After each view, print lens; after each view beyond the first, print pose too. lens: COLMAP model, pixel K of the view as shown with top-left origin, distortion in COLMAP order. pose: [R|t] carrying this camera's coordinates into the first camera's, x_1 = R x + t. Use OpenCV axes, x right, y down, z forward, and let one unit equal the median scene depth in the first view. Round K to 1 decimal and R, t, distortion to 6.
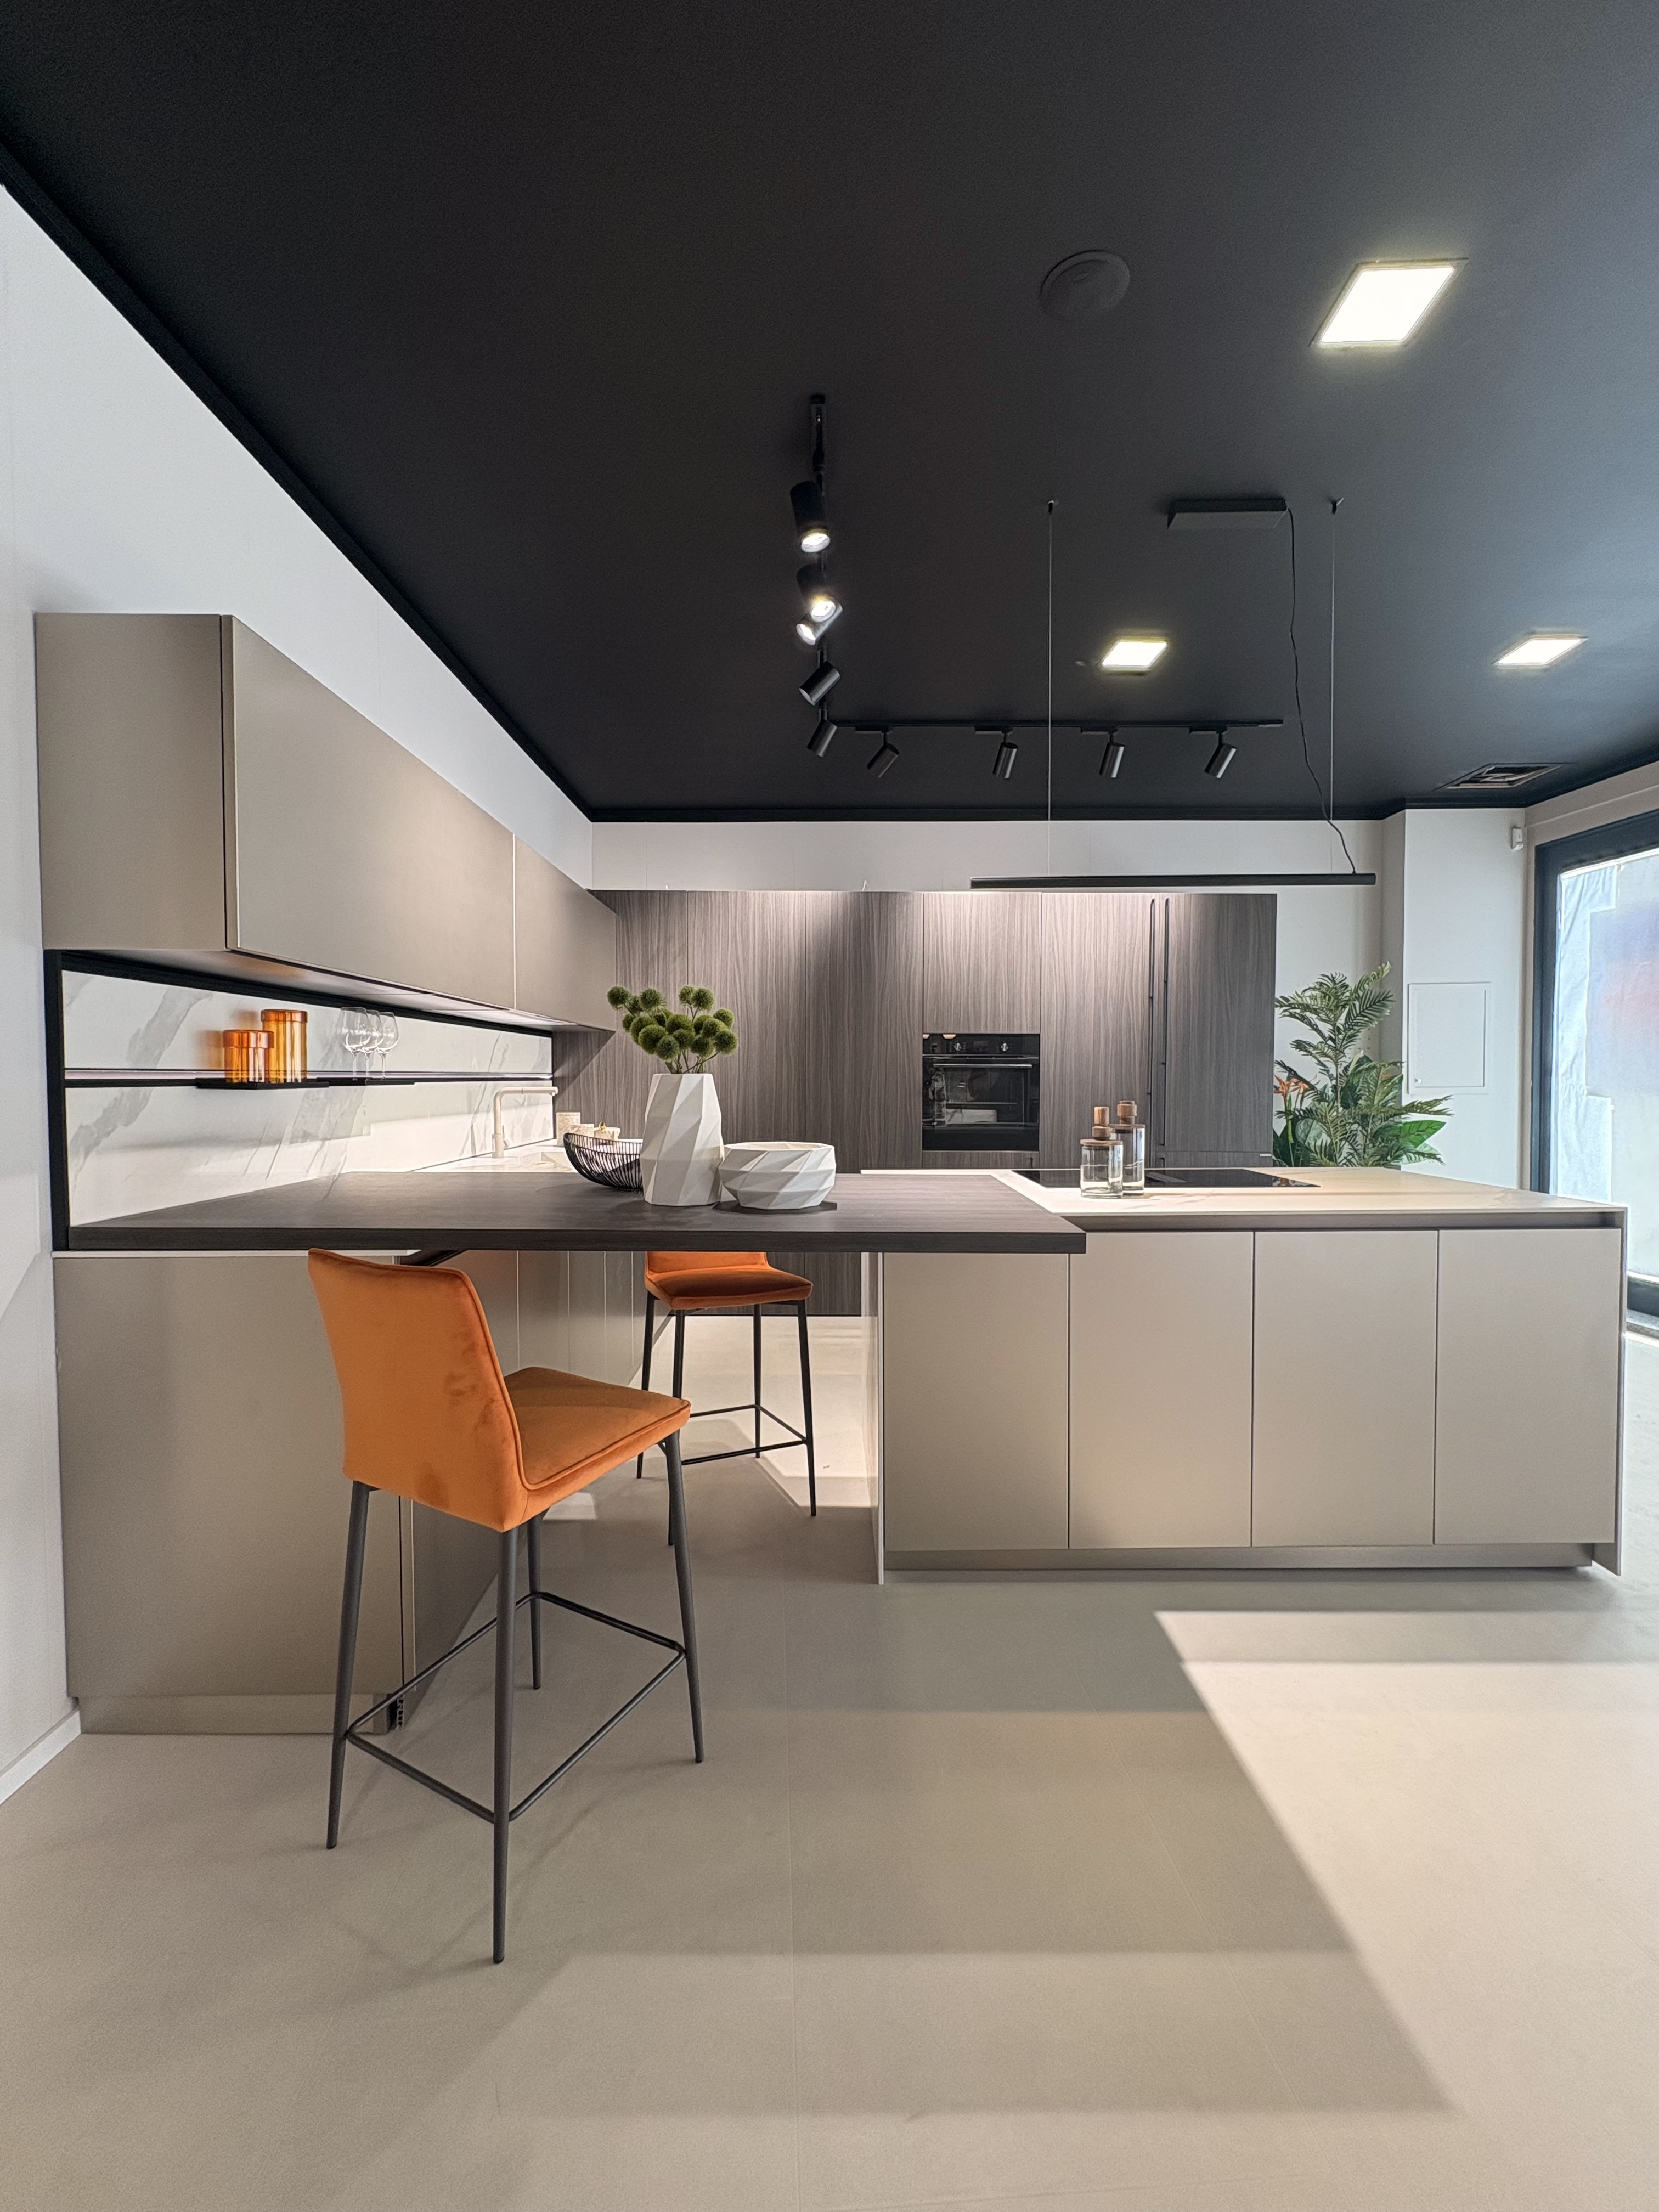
lens RADIAL K [[937.4, 0, 829.5], [0, 937.4, 1106.0], [0, 0, 1]] dist [0.000962, -0.000022]
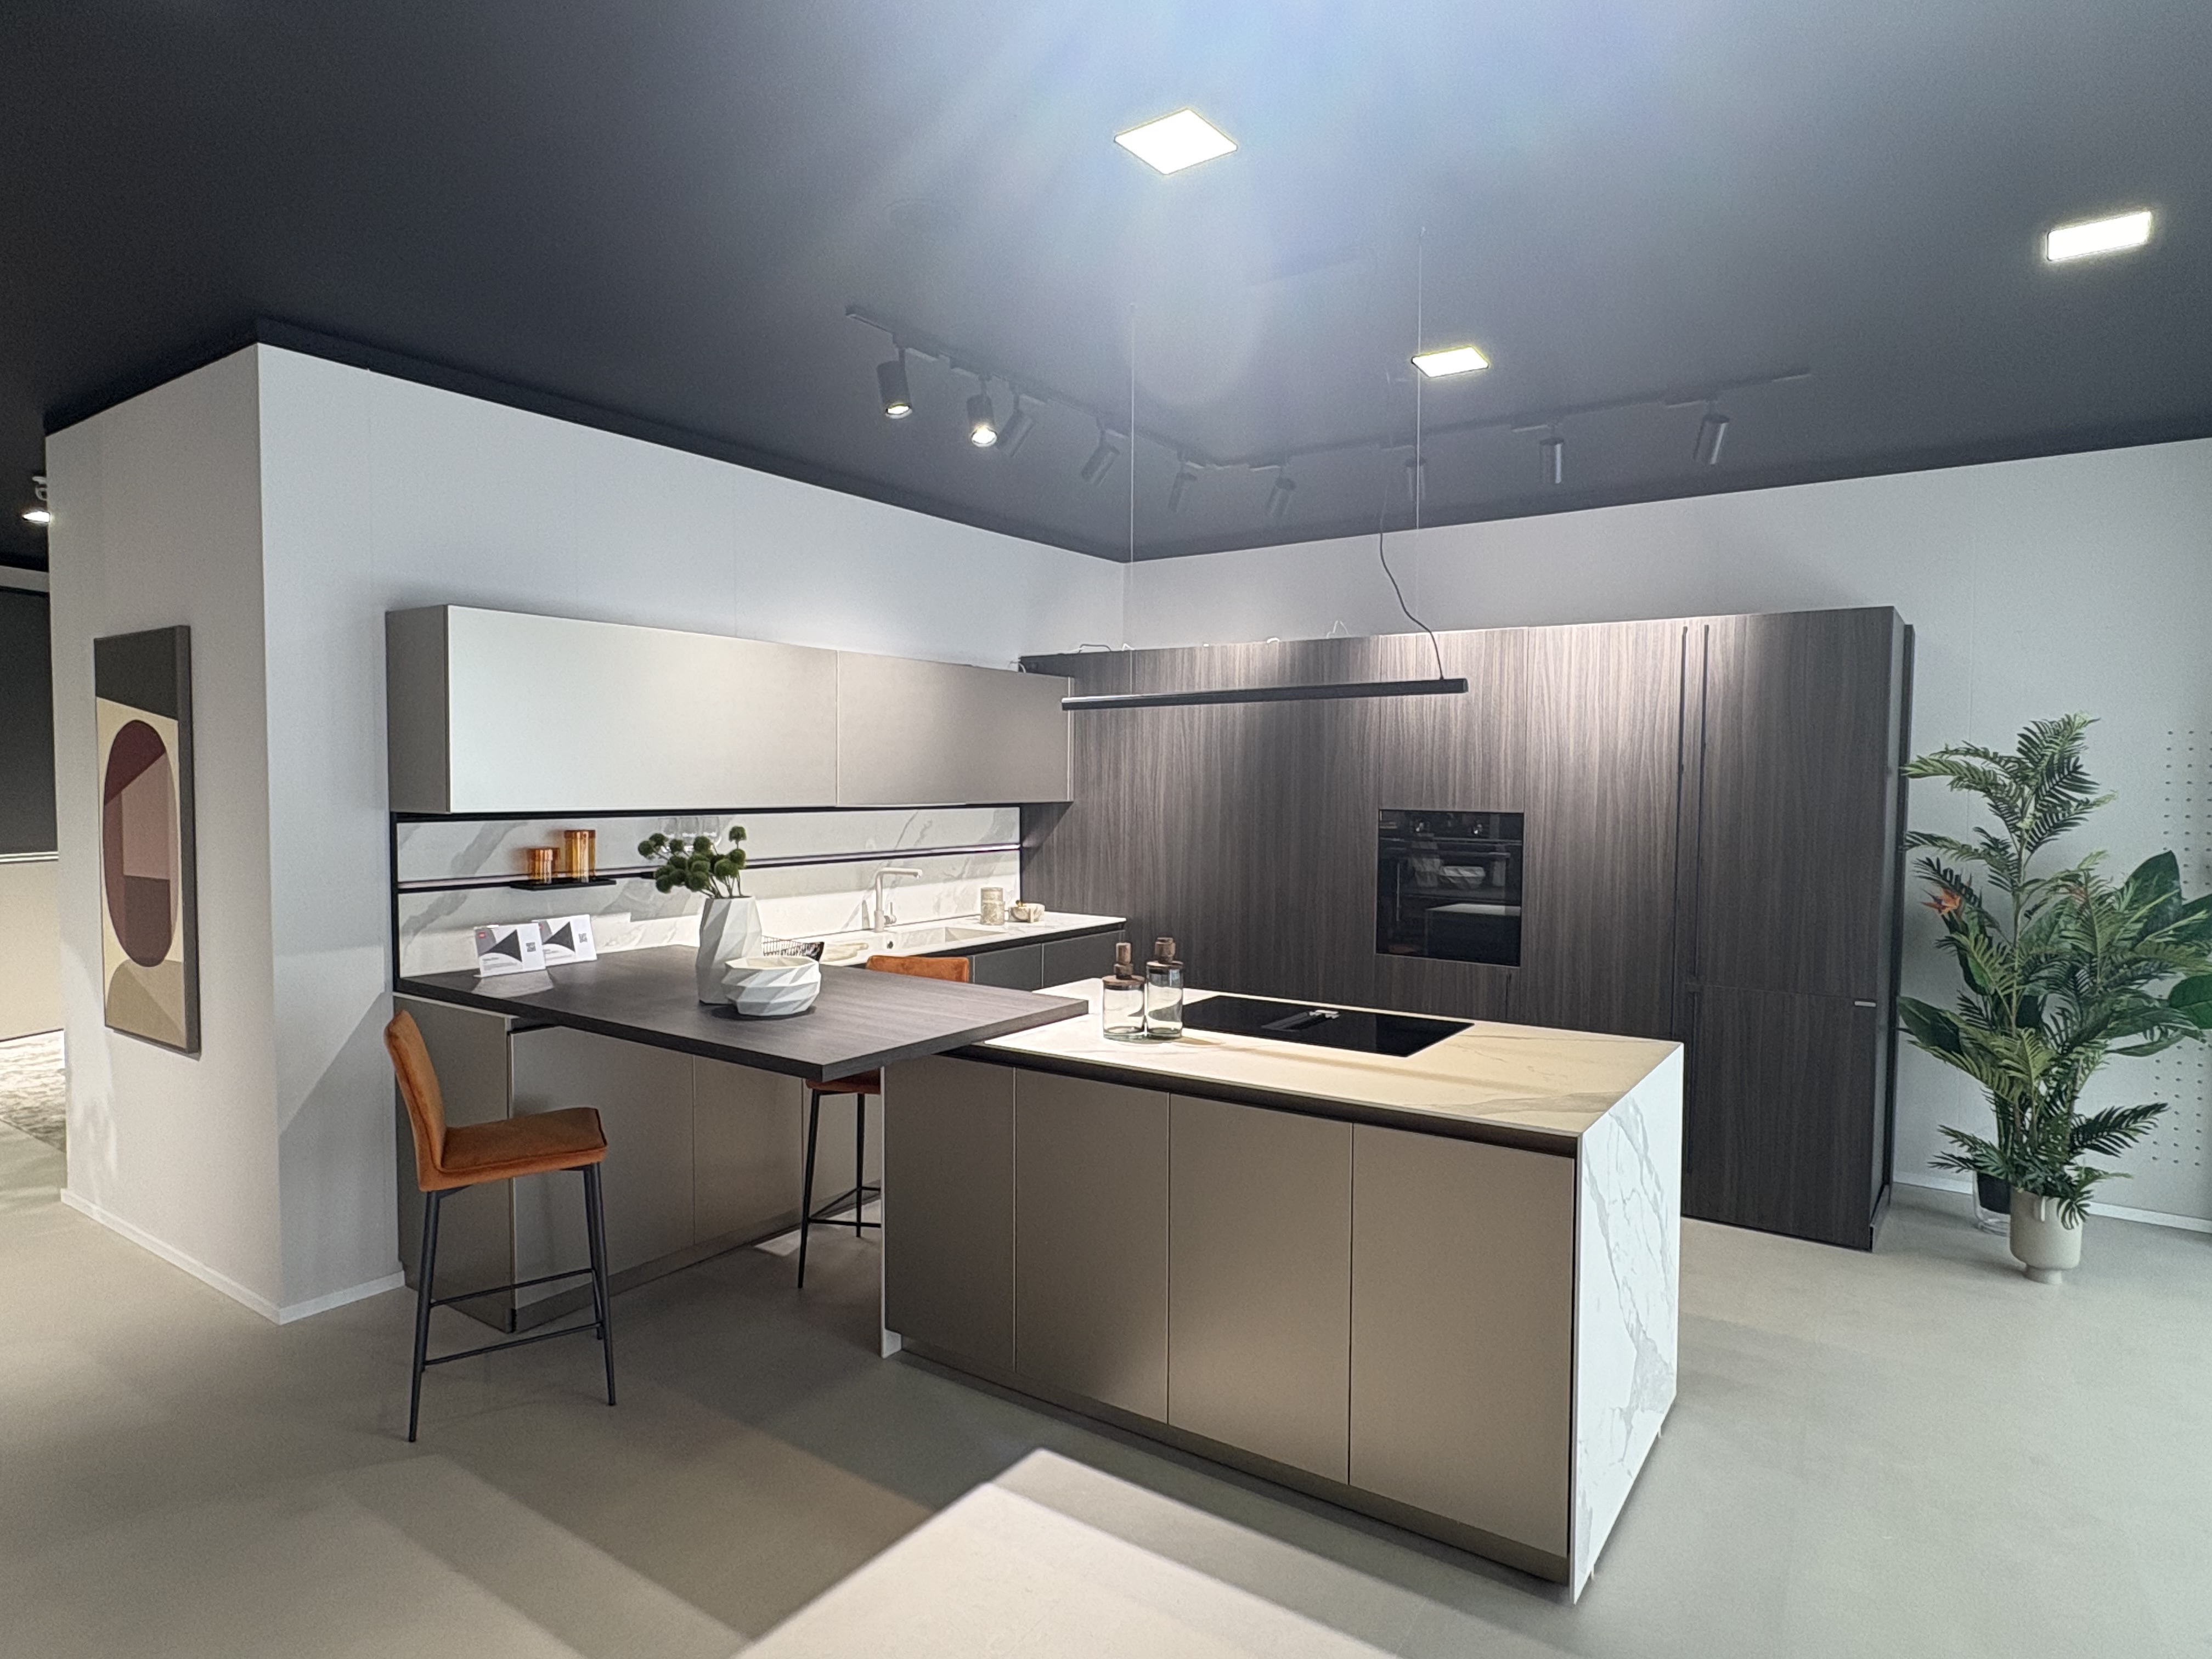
lens RADIAL K [[1279.7, 0, 1106.0], [0, 1279.7, 829.5], [0, 0, 1]] dist [0.001987, -0.000064]
pose [[0.814480, 0.029377, -0.579447, 1.034108], [-0.023850, 0.999568, 0.017152, -0.137942], [0.579701, -0.000150, 0.814829, -0.082910]]
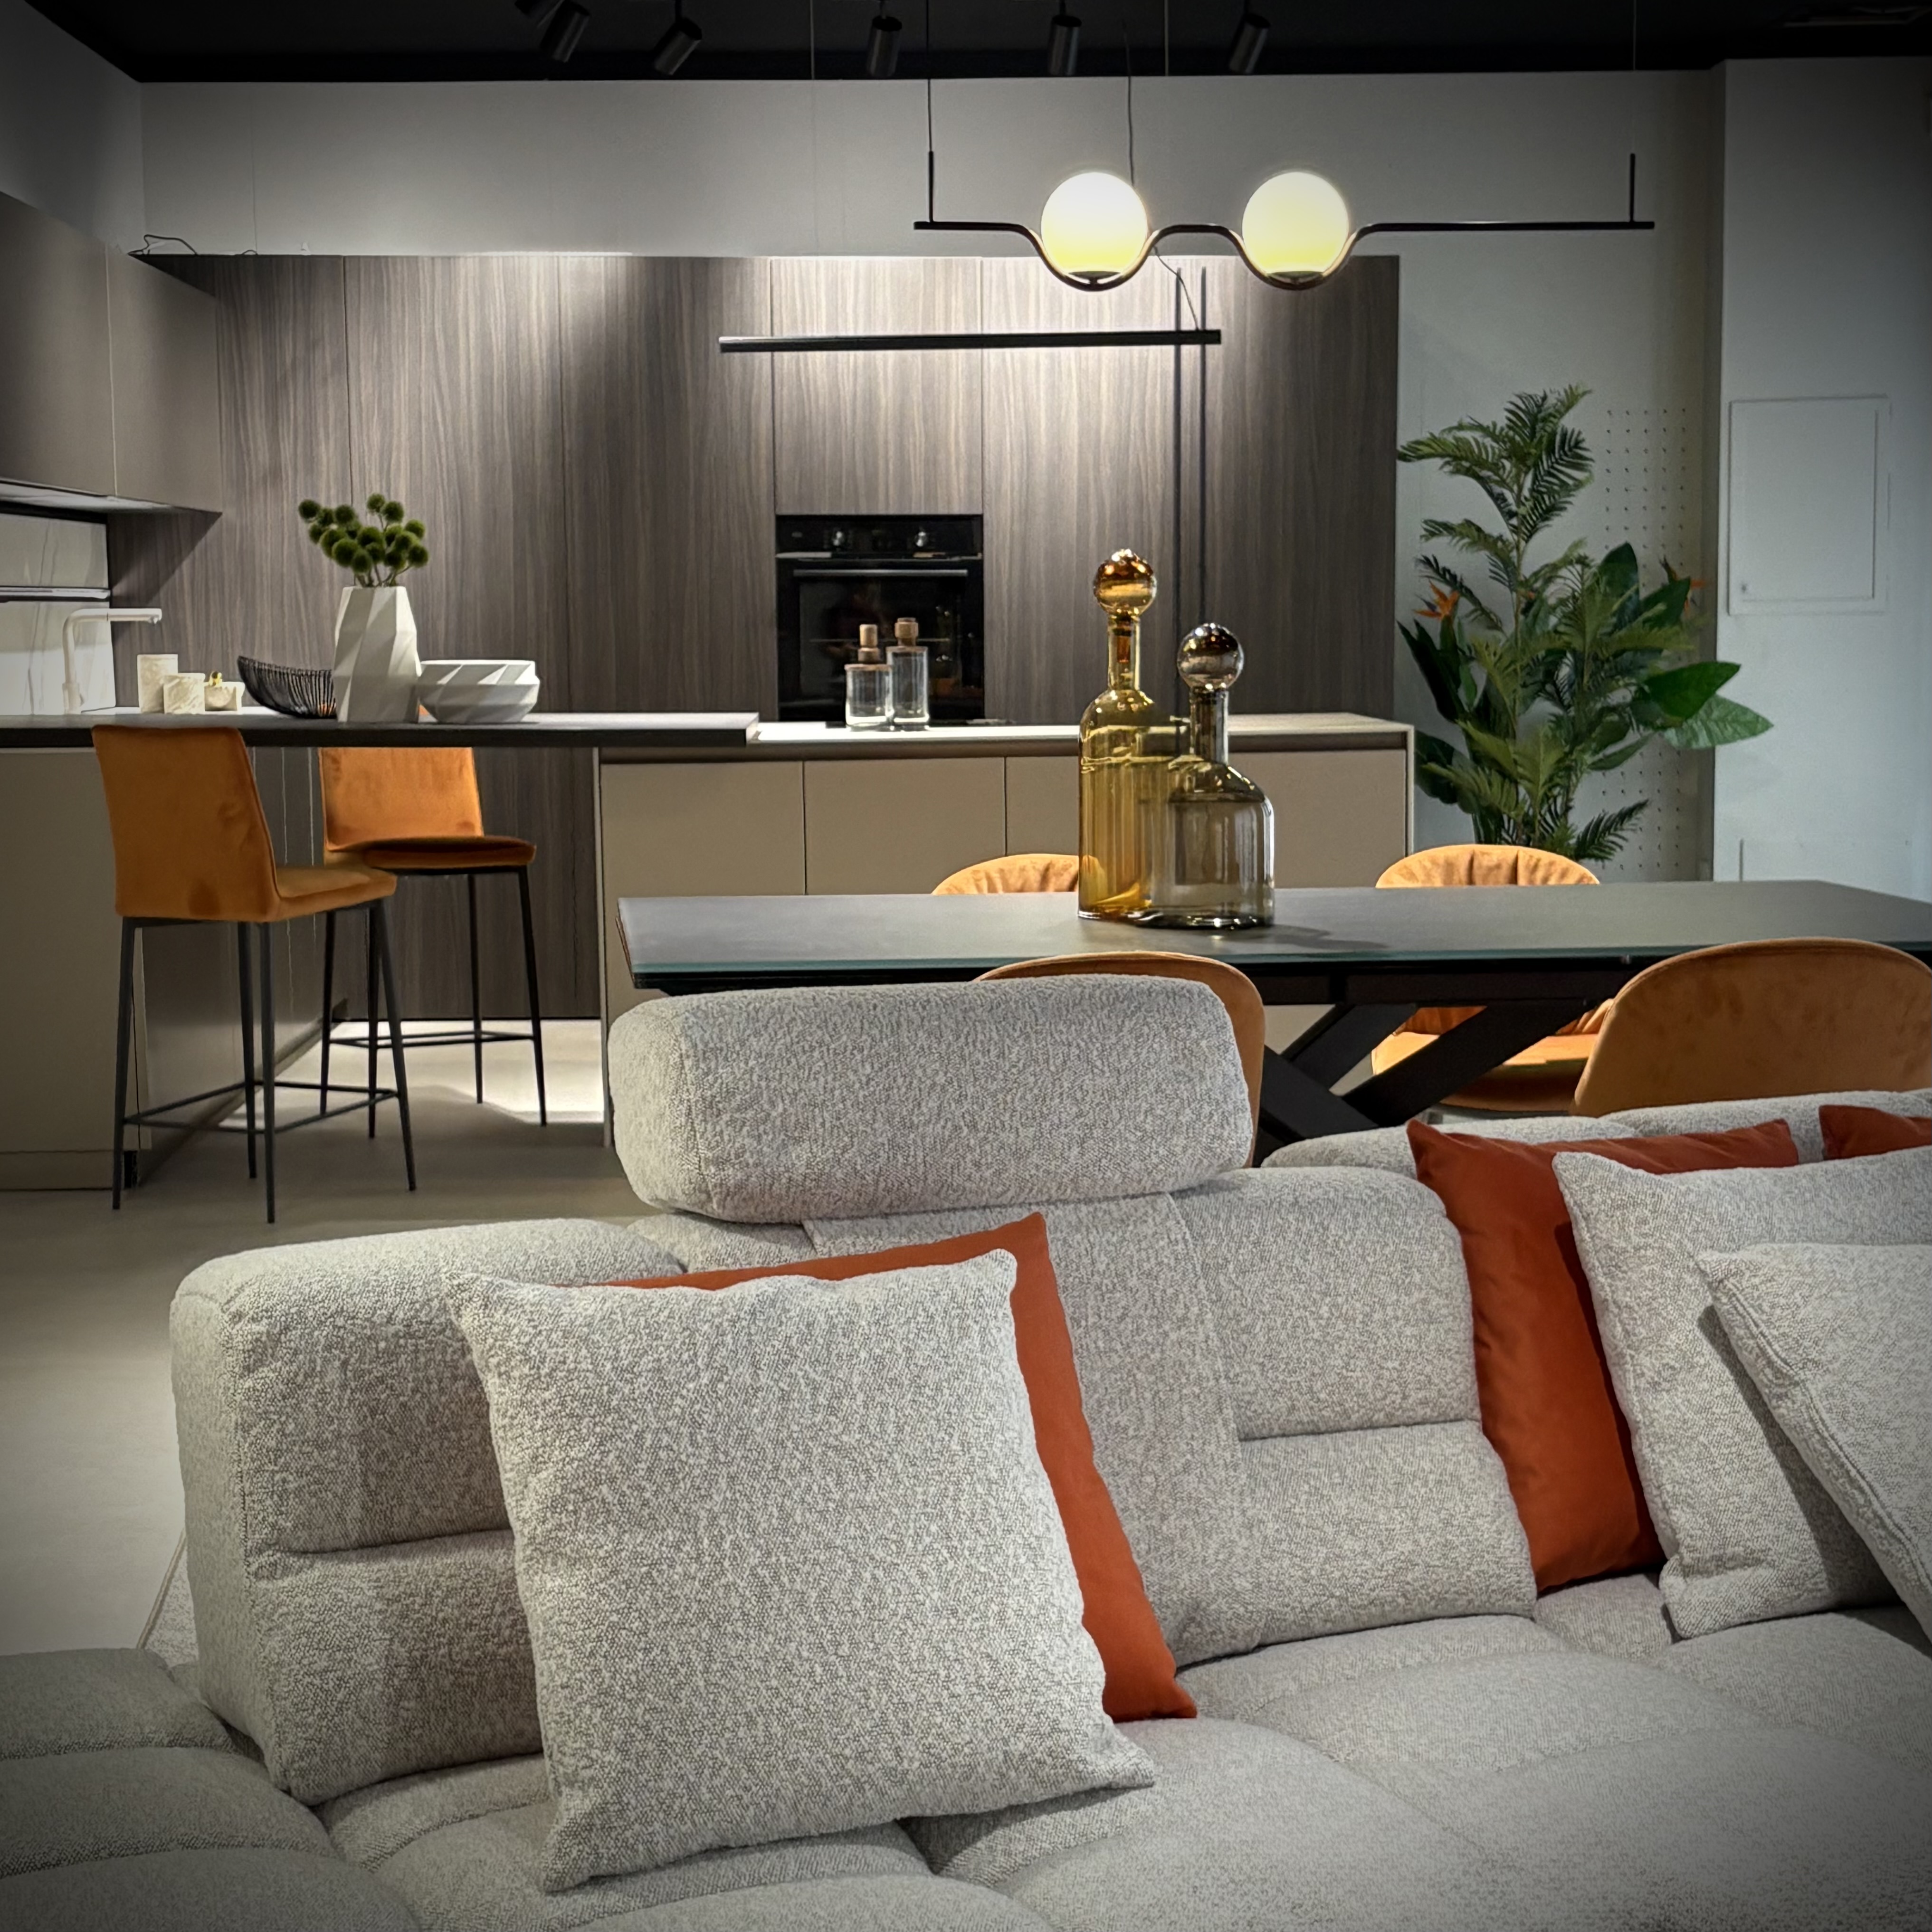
lens RADIAL K [[3768.1, 0, 1021.1], [0, 3768.1, 1074.5], [0, 0, 1]] dist [0.185435, 0.005941]
pose [[0.999132, -0.014741, 0.038957, 0.287746], [0.011079, 0.995641, 0.092604, 0.091075], [-0.040152, -0.092092, 0.994941, -2.450505]]
